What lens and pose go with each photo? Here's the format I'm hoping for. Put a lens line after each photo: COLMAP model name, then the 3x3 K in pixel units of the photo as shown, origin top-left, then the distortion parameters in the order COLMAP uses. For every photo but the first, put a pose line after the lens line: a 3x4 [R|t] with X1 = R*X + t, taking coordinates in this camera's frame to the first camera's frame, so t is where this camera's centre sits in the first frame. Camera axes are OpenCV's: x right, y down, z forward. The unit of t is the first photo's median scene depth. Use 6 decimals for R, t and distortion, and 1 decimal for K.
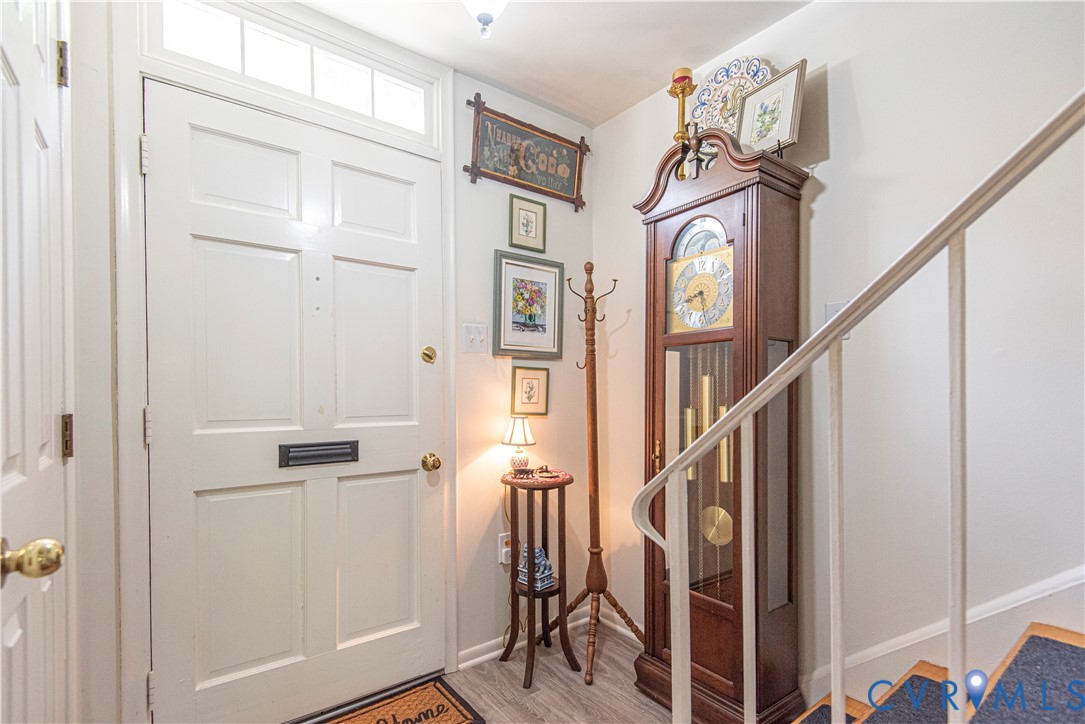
lens RADIAL K [[509.7, 0, 561.9], [0, 509.7, 398.4], [0, 0, 1]] dist [0.010908, -0.007522]
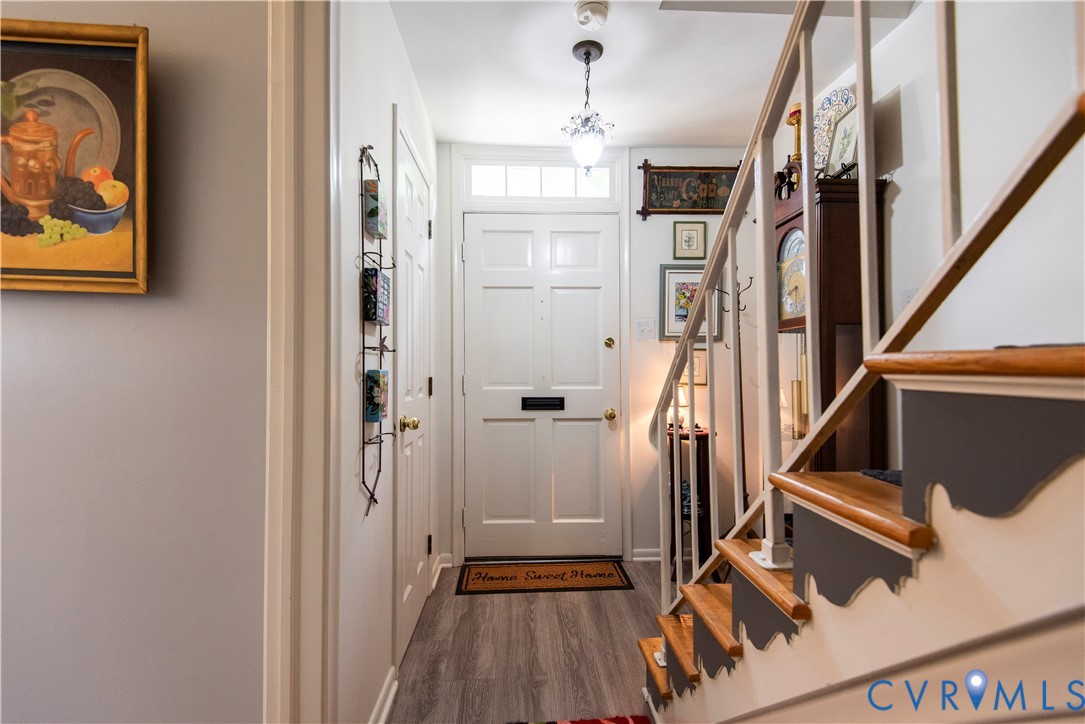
lens RADIAL K [[509.7, 0, 544.7], [0, 509.7, 360.5], [0, 0, 1]] dist [0.010908, -0.007522]
pose [[0.819332, -0.008056, -0.573263, 0.444662], [-0.004147, 0.999792, -0.019979, -0.001776], [0.573304, 0.018747, 0.819128, -0.343898]]
